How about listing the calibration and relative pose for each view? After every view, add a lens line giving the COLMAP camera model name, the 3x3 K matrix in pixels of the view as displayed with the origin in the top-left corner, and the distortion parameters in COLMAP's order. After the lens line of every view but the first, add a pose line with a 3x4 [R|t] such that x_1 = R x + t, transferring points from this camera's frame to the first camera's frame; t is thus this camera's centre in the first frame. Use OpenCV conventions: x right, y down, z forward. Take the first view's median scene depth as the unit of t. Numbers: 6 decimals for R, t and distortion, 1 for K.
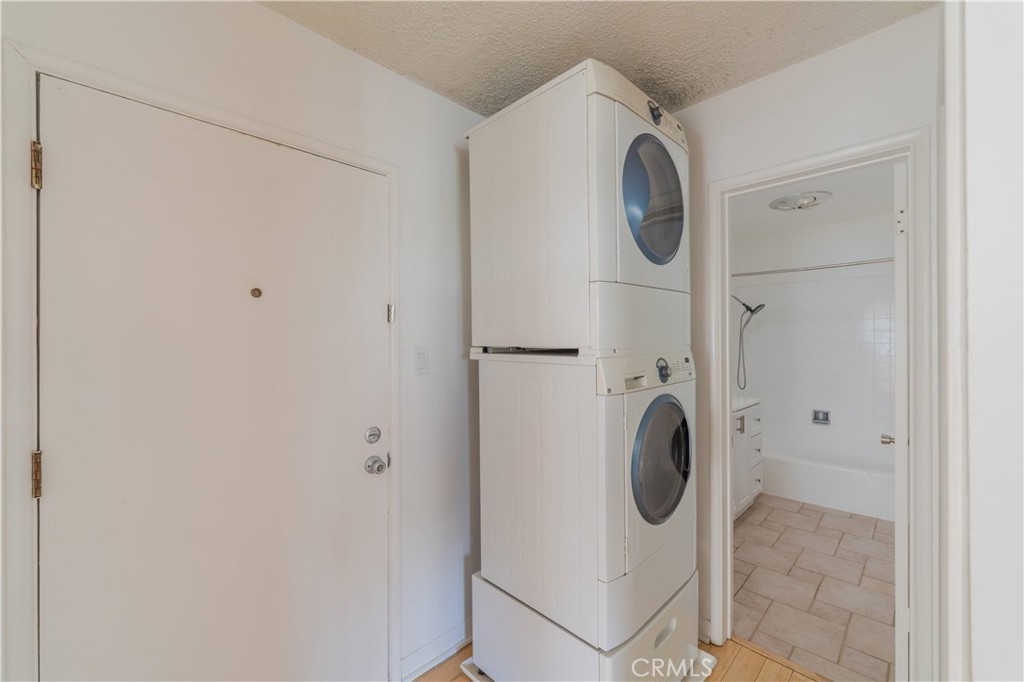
lens RADIAL K [[419.9, 0, 515.0], [0, 419.9, 339.4], [0, 0, 1]] dist [-0.001319, -0.000066]
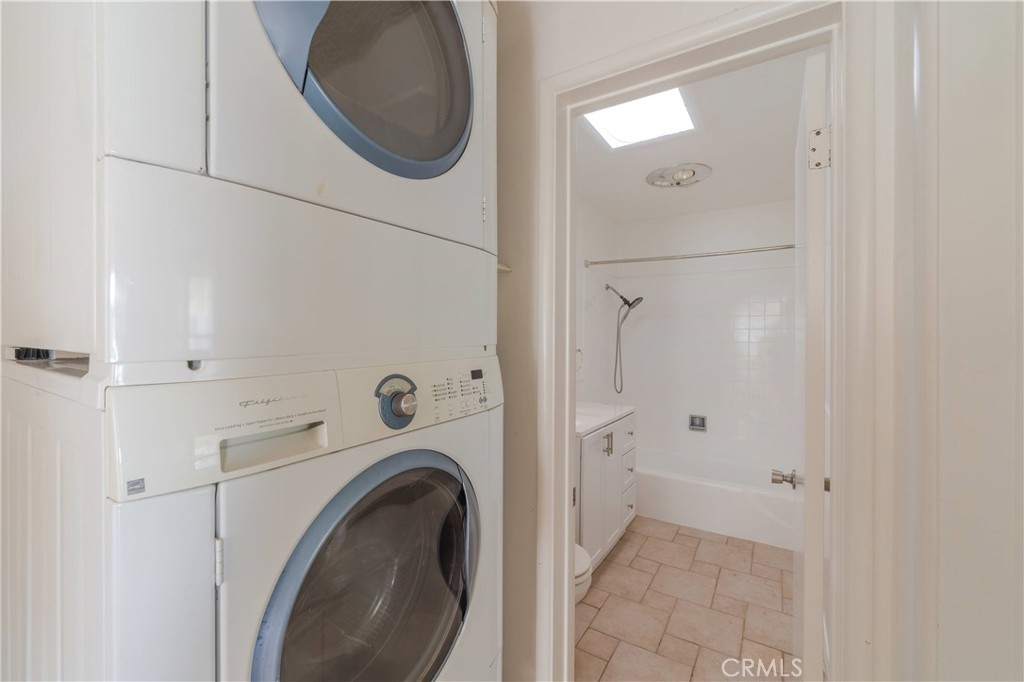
lens RADIAL K [[421.4, 0, 509.6], [0, 421.4, 329.9], [0, 0, 1]] dist [0.000145, 0.000077]
pose [[0.977915, 0.016258, 0.208371, 0.170143], [-0.014160, 0.999833, -0.011561, -0.000693], [-0.208524, 0.008355, 0.977982, 0.235637]]
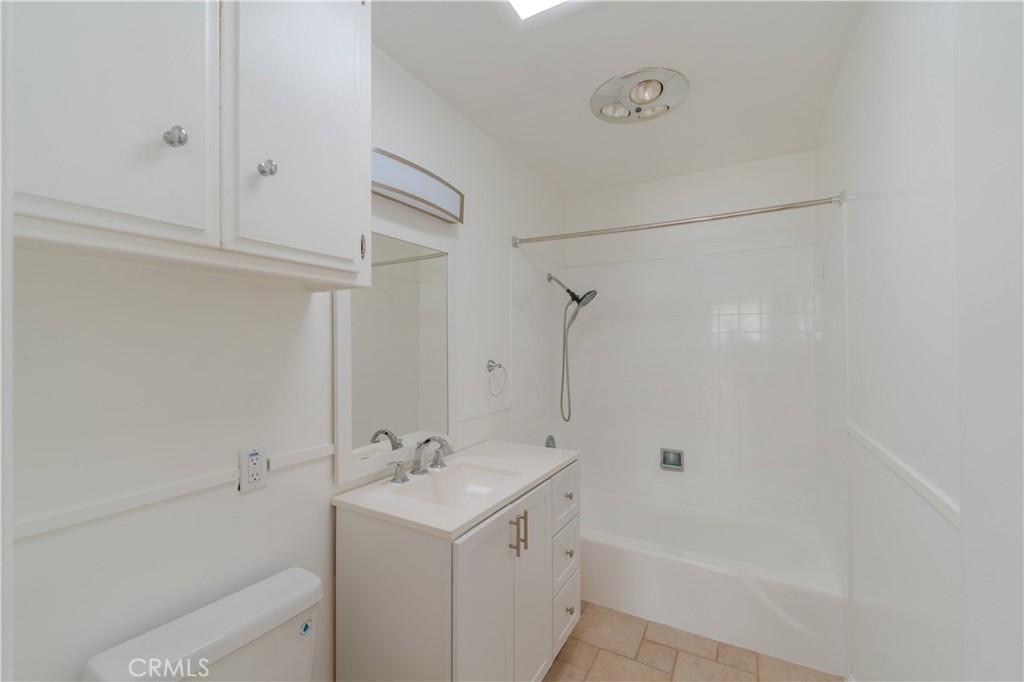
lens RADIAL K [[424.8, 0, 509.5], [0, 424.8, 338.3], [0, 0, 1]] dist [0.001071, -0.000016]
pose [[0.965034, 0.006266, 0.262049, 0.372033], [-0.002984, 0.999912, -0.012921, -0.001646], [-0.262107, 0.011687, 0.964968, 0.509053]]
